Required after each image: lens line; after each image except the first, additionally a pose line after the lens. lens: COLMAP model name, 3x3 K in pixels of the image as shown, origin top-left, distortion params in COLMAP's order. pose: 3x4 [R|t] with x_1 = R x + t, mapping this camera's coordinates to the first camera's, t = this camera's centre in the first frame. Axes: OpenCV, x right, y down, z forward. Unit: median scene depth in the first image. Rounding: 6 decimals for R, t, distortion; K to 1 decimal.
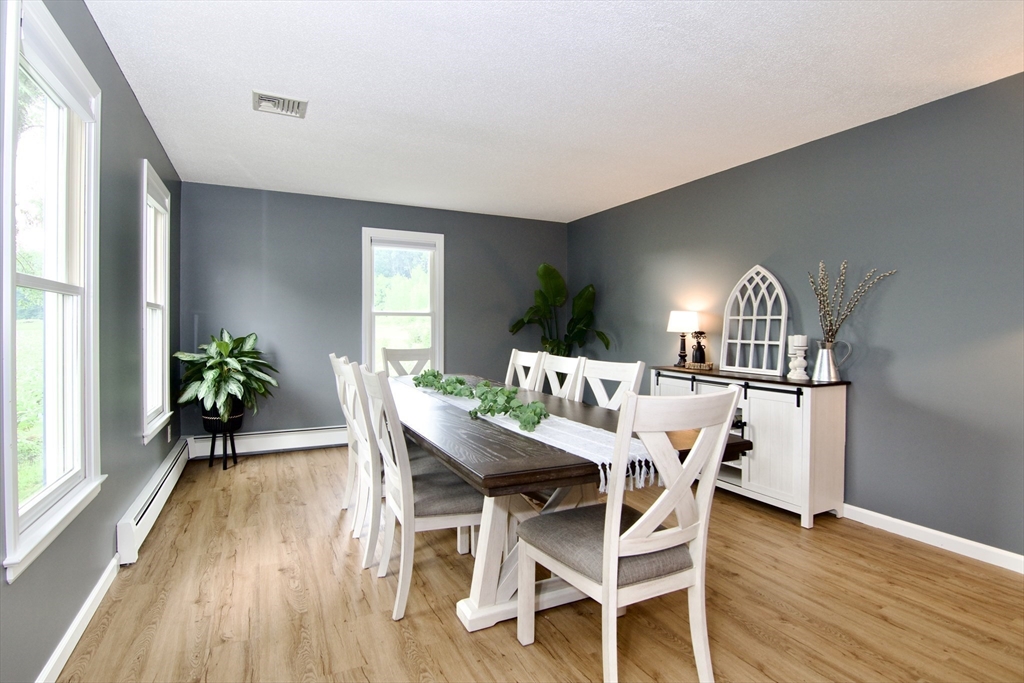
lens RADIAL K [[500.2, 0, 506.8], [0, 500.2, 339.8], [0, 0, 1]] dist [-0.003233, -0.010084]
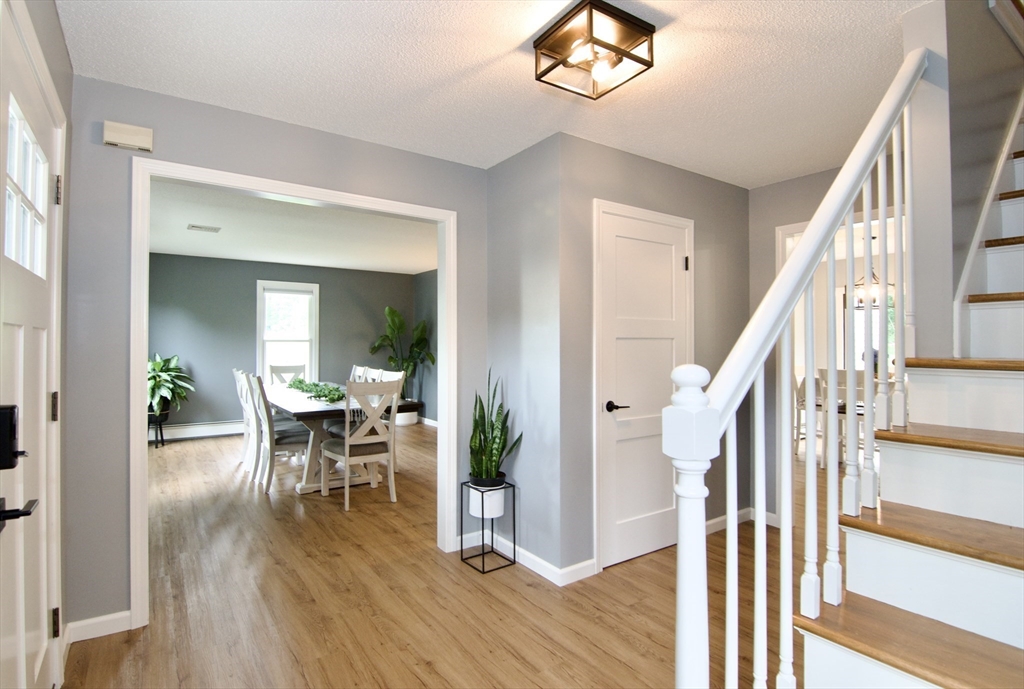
lens RADIAL K [[522.7, 0, 512.0], [0, 522.7, 344.5], [0, 0, 1]] dist [-0.018864, -0.000290]
pose [[0.988121, -0.001900, 0.153665, 0.238920], [0.005217, 0.999762, -0.021184, -0.008857], [-0.153588, 0.021734, 0.987896, -0.681230]]
